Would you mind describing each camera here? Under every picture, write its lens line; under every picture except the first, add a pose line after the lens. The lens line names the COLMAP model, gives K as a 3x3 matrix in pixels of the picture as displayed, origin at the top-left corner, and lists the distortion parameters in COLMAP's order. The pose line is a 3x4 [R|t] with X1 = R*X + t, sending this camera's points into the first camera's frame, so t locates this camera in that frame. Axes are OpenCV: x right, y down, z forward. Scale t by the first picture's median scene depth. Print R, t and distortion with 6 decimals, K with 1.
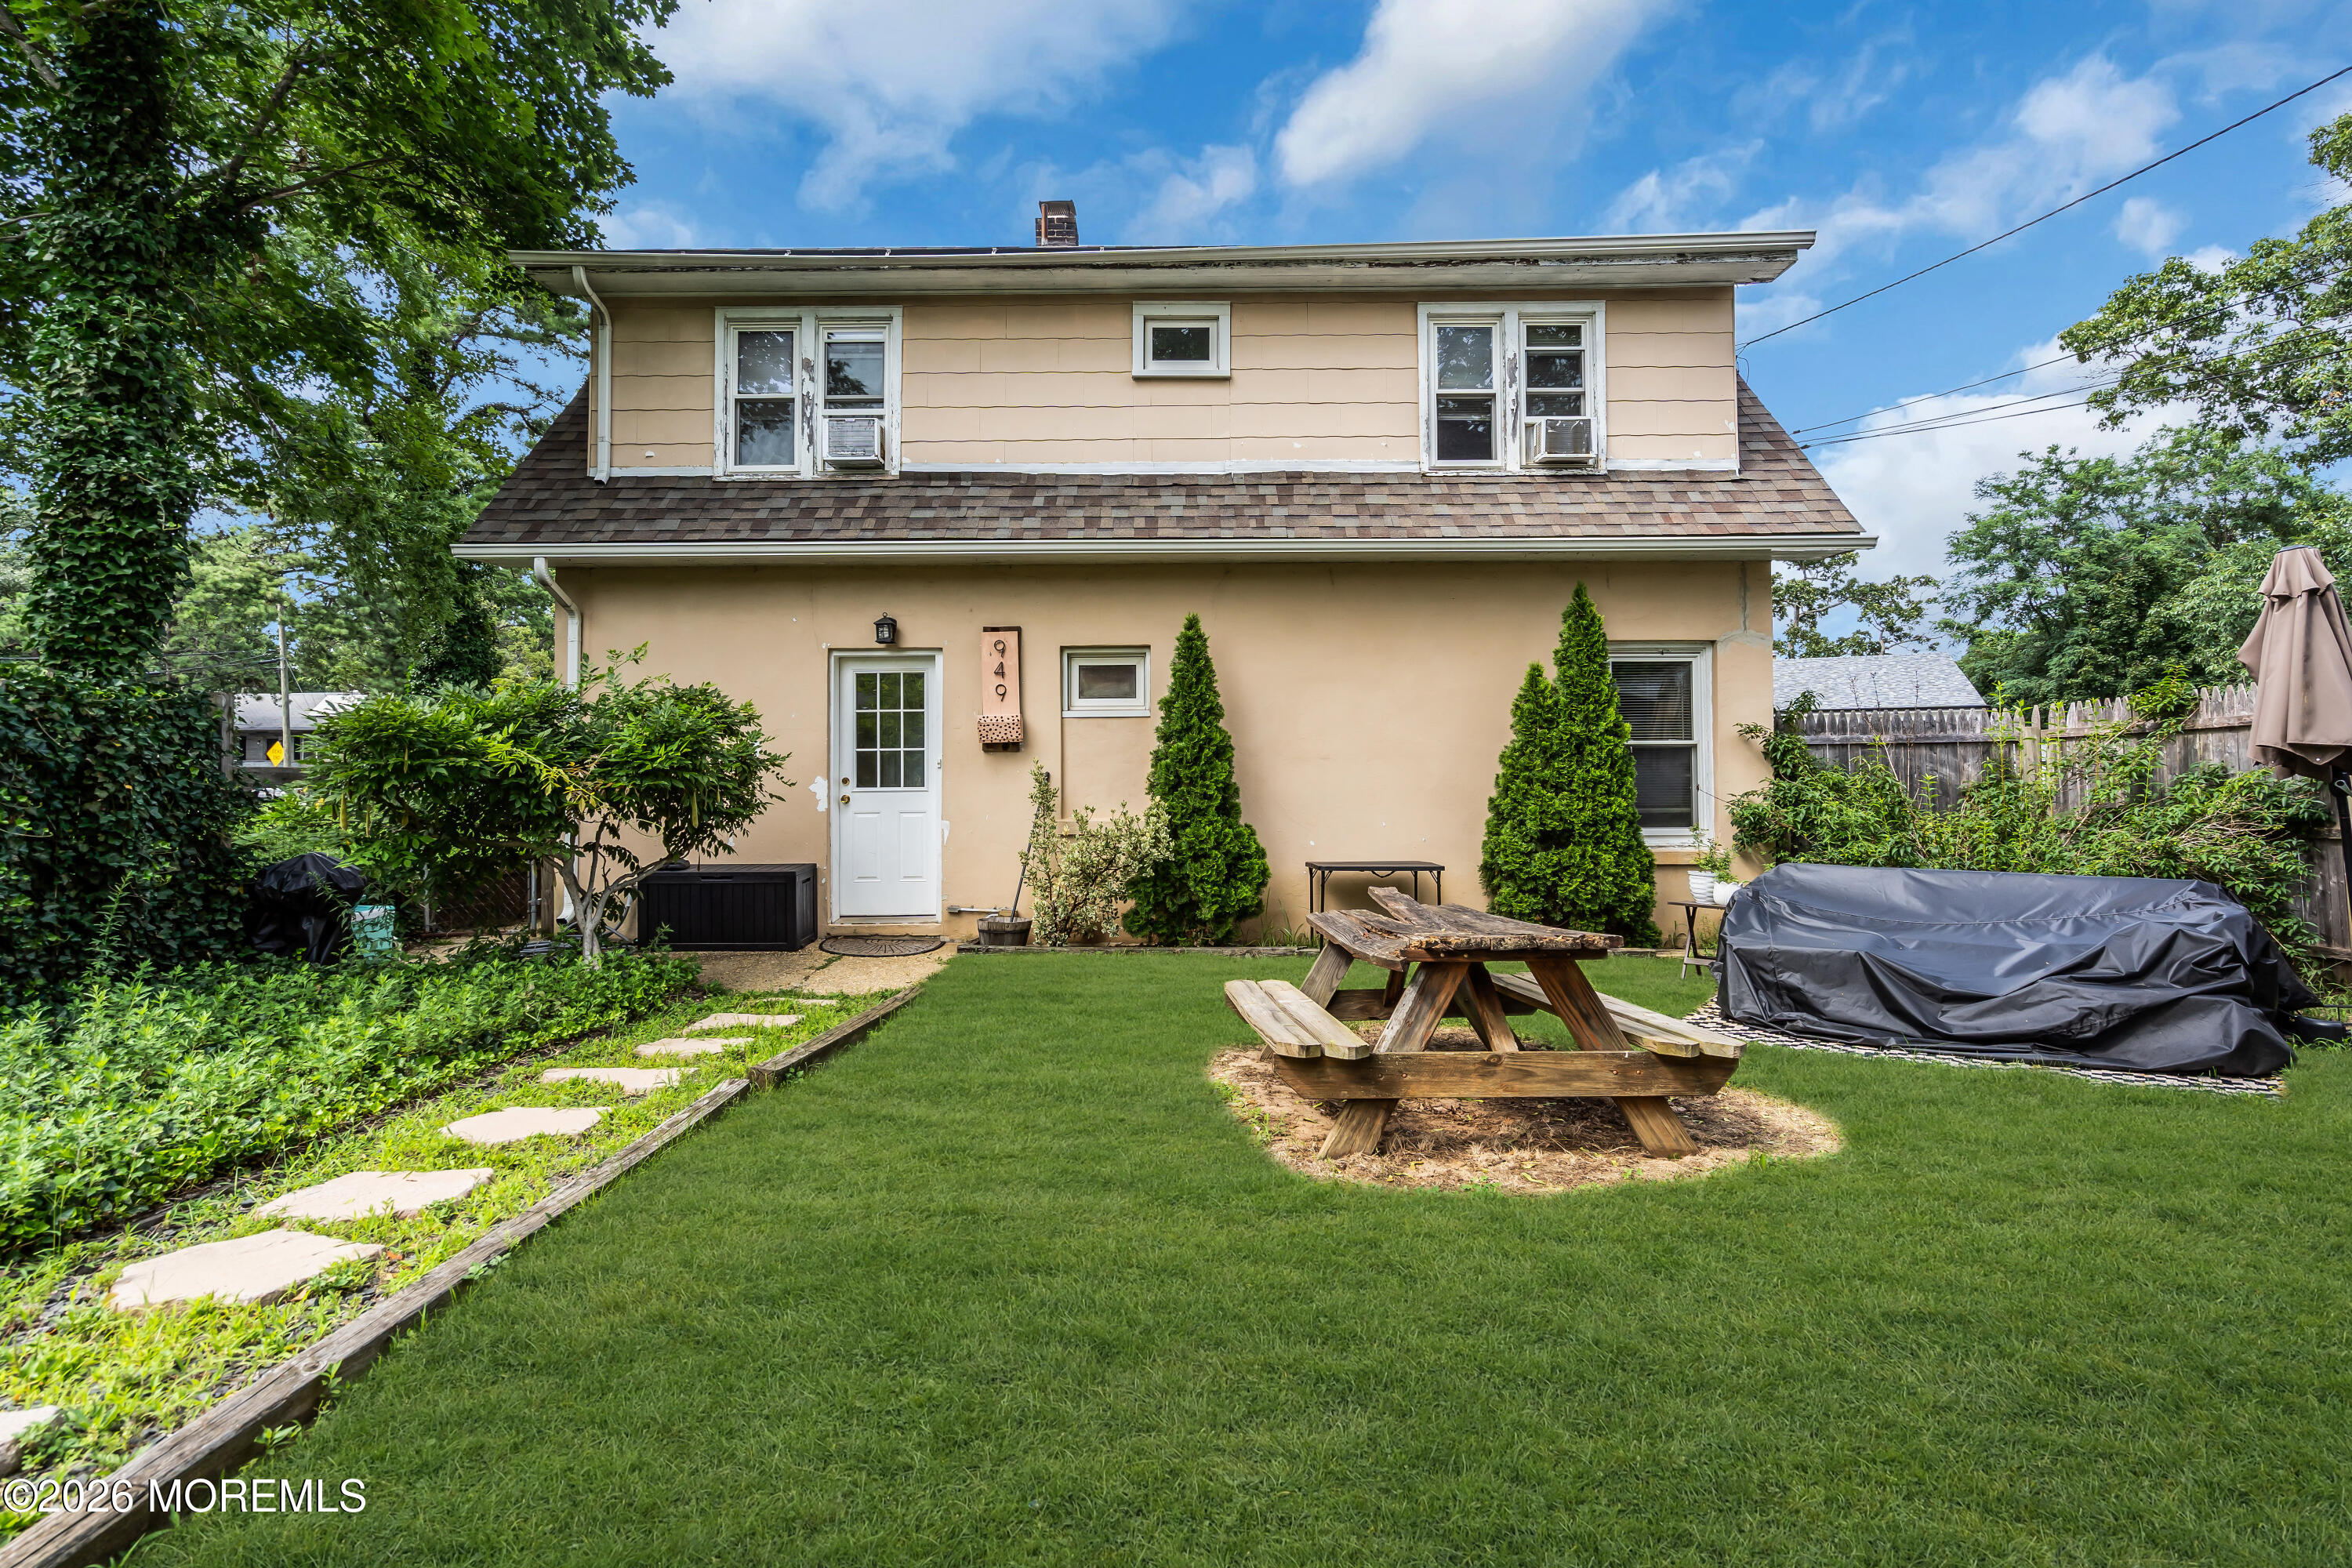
lens RADIAL K [[1119.0, 0, 1175.0], [0, 1119.0, 741.6], [0, 0, 1]] dist [-0.000328, 0.001317]
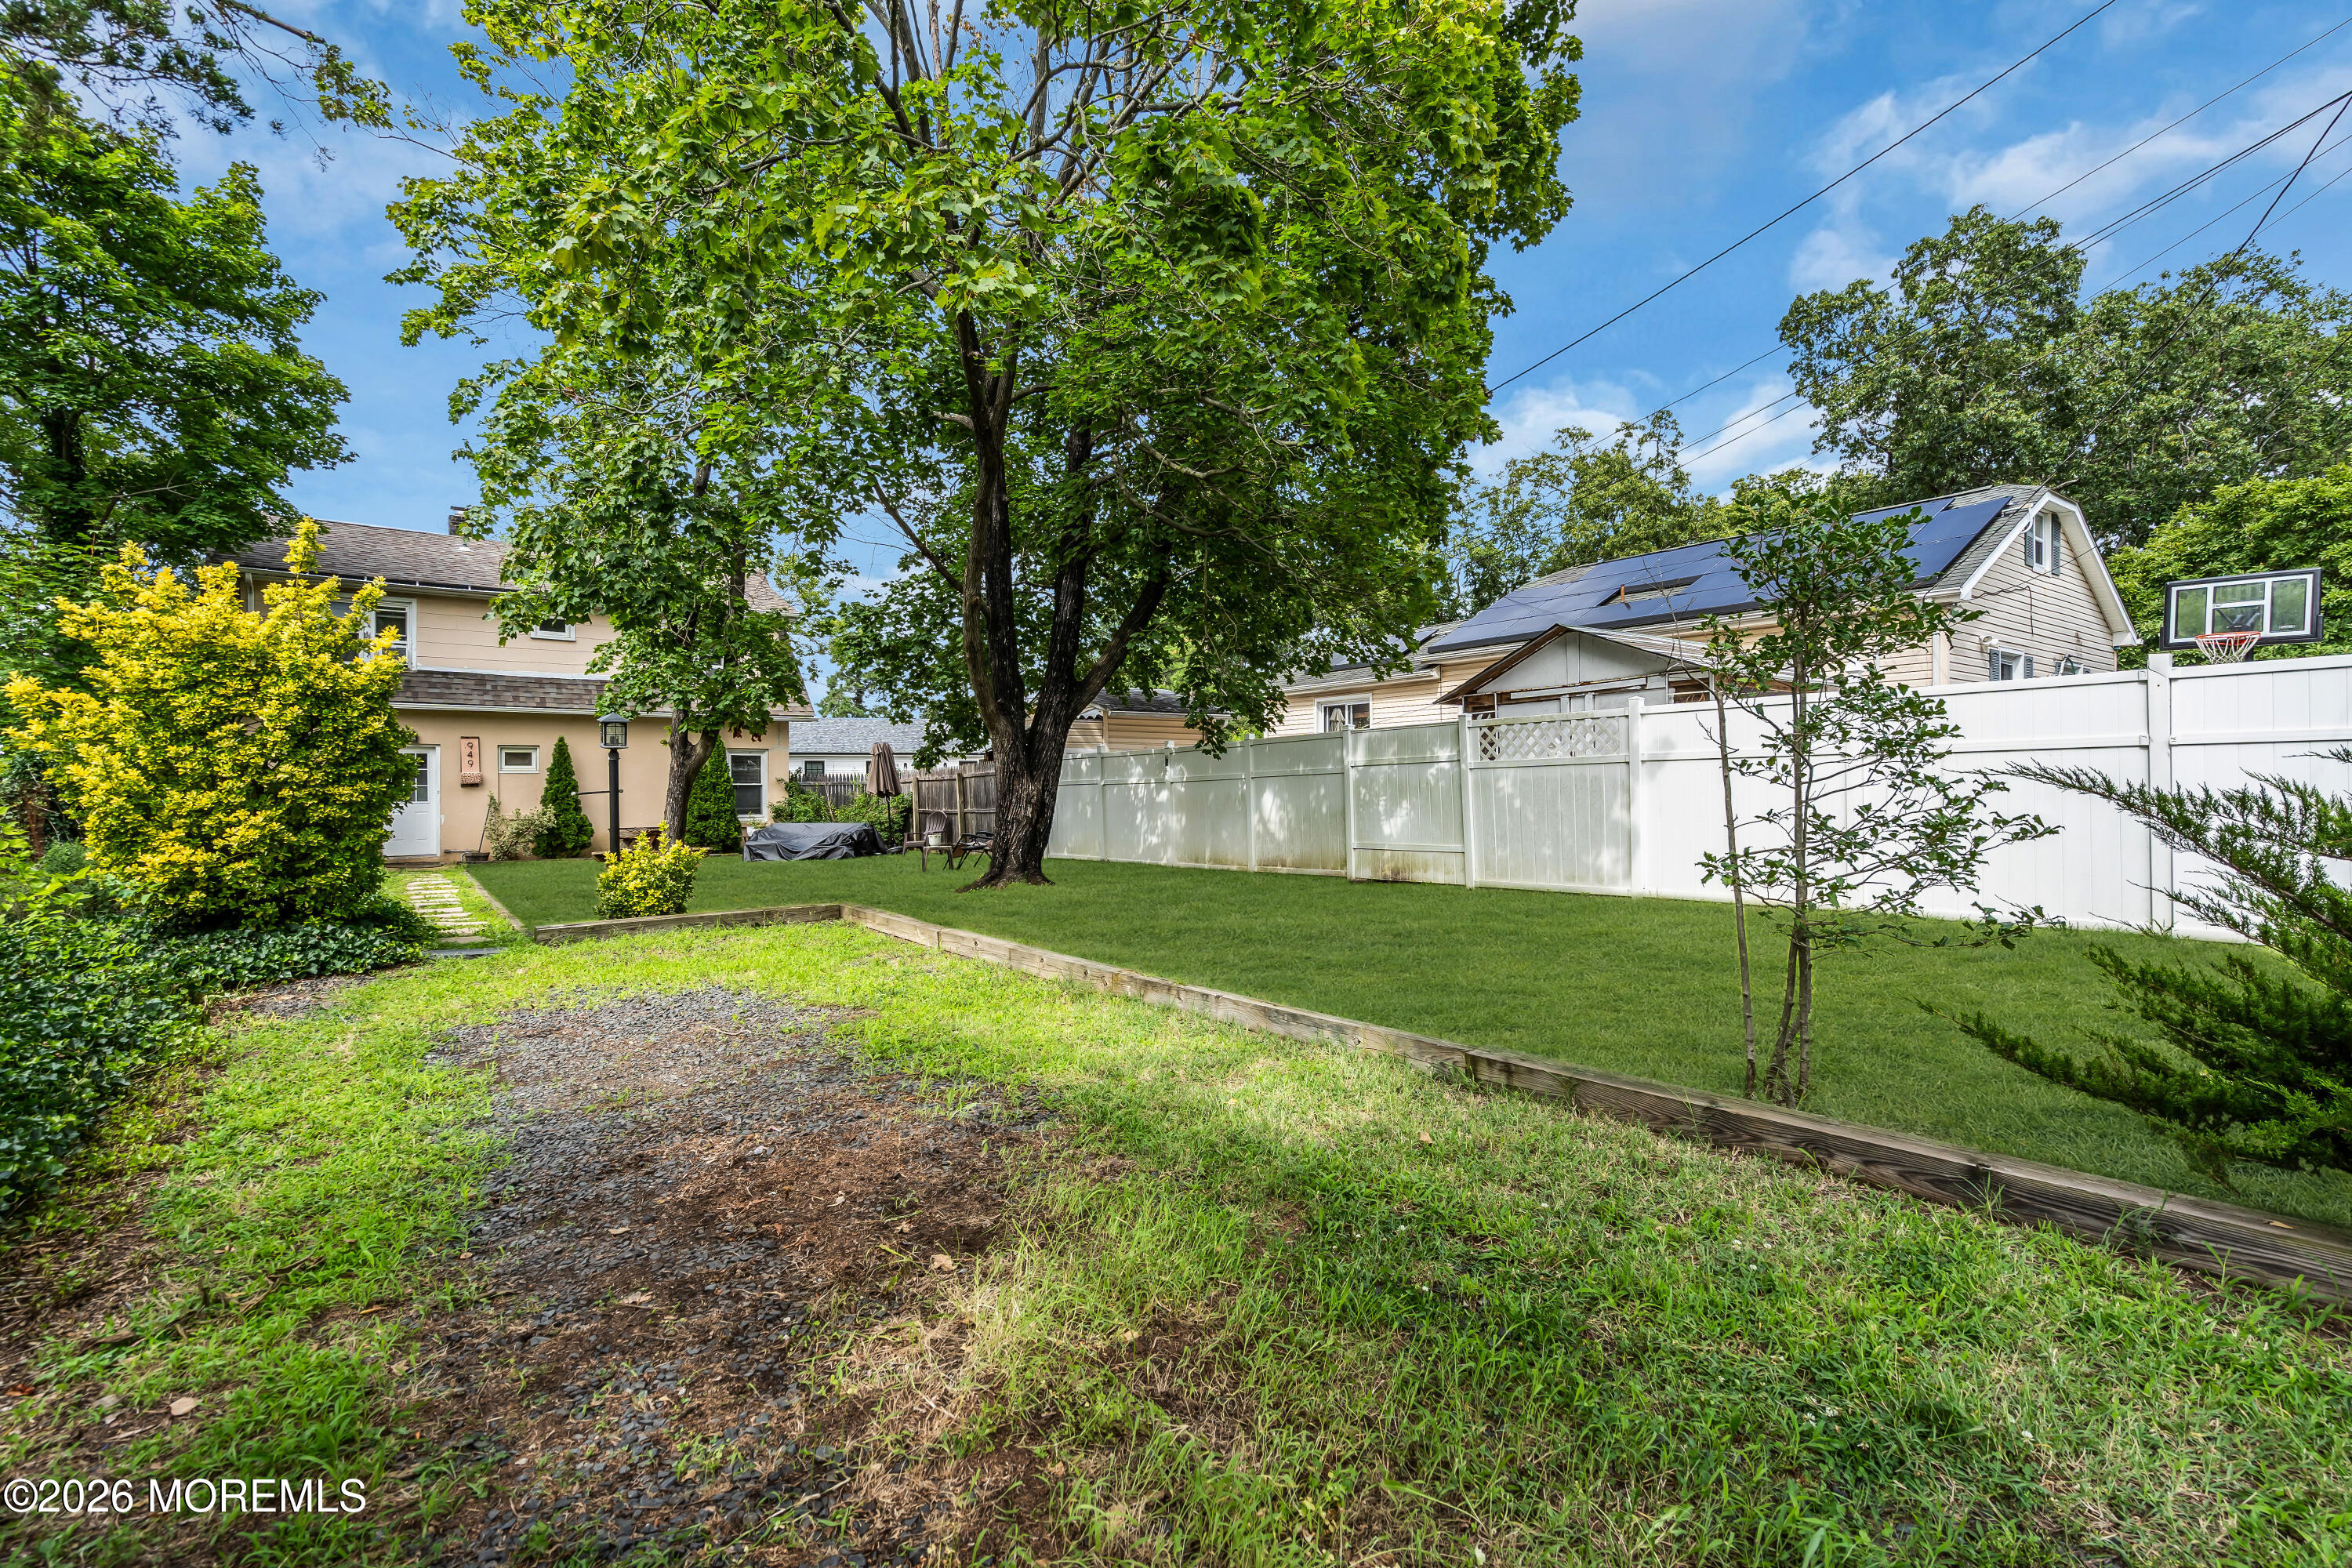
lens RADIAL K [[1063.4, 0, 1181.2], [0, 1063.4, 786.3], [0, 0, 1]] dist [-0.005839, 0.000785]
pose [[0.793789, 0.000676, 0.608192, -0.331414], [-0.018556, 0.999561, 0.023108, -0.075927], [-0.607910, -0.029628, 0.793453, -1.804589]]
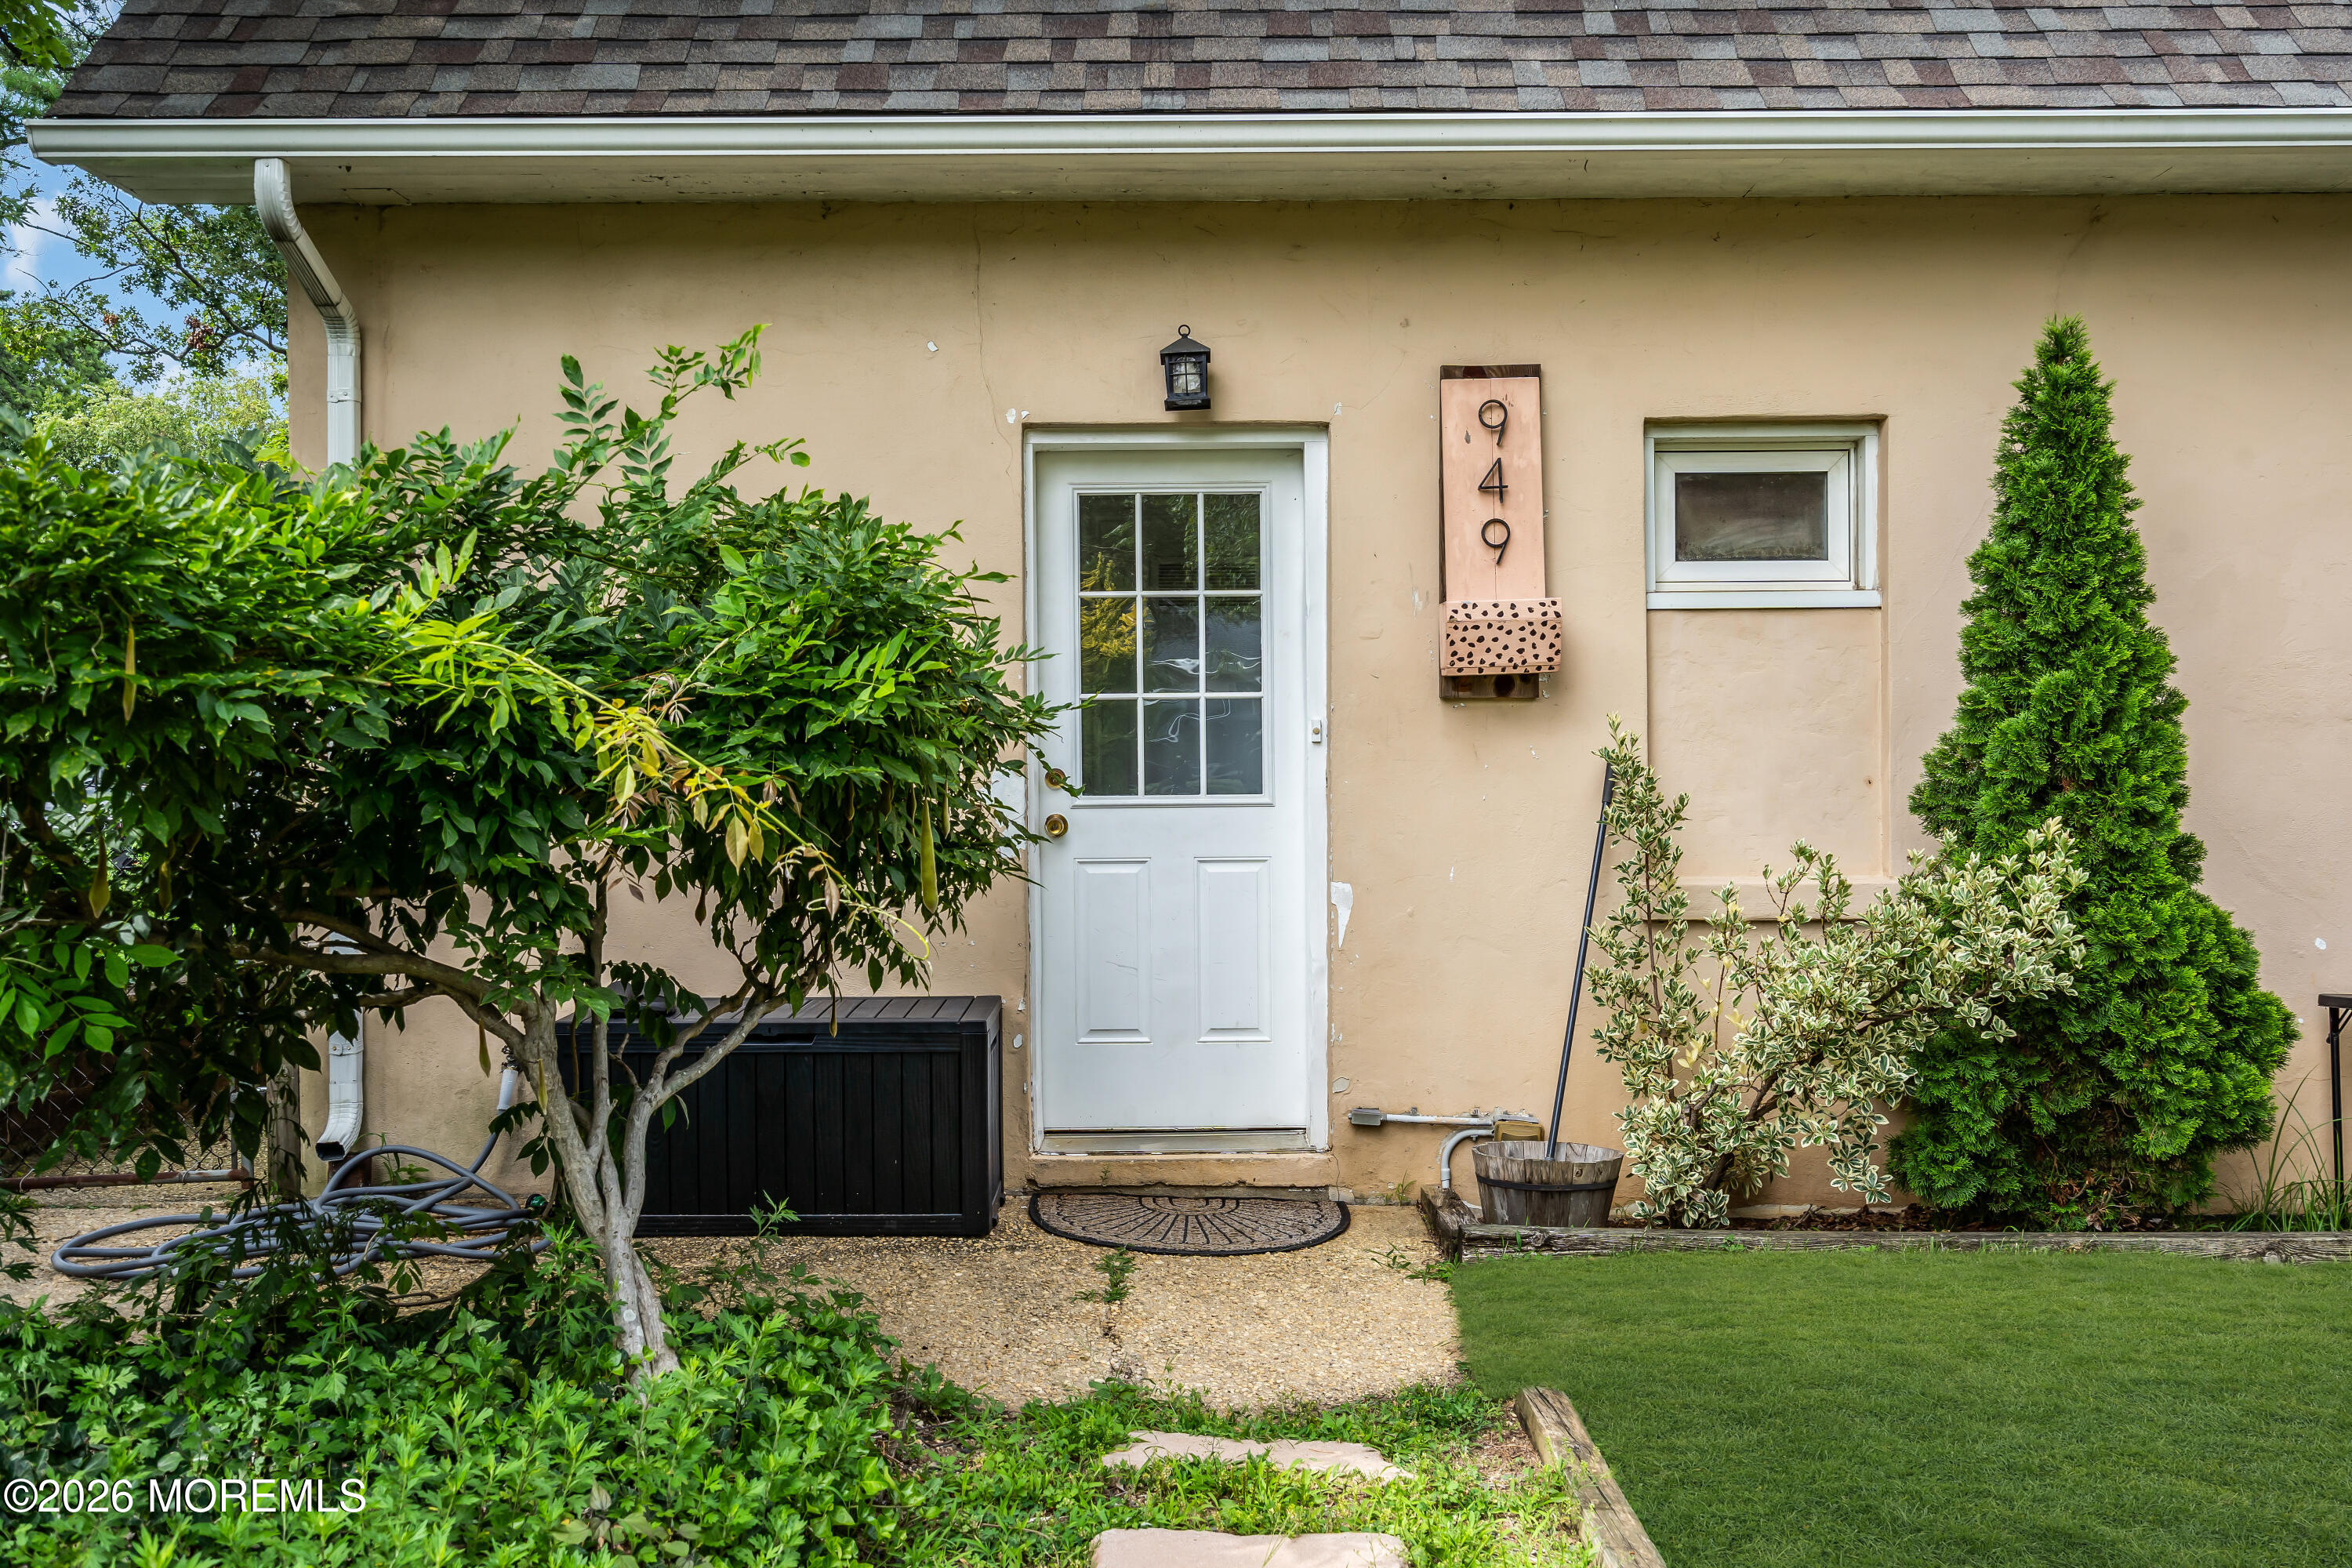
lens RADIAL K [[2124.9, 0, 1187.2], [0, 2124.9, 794.3], [0, 0, 1]] dist [0.009638, 0.001560]
pose [[0.999998, 0.000817, 0.002009, -0.256744], [-0.000884, 0.999450, 0.033144, 0.016920], [-0.001981, -0.033146, 0.999449, 0.286310]]
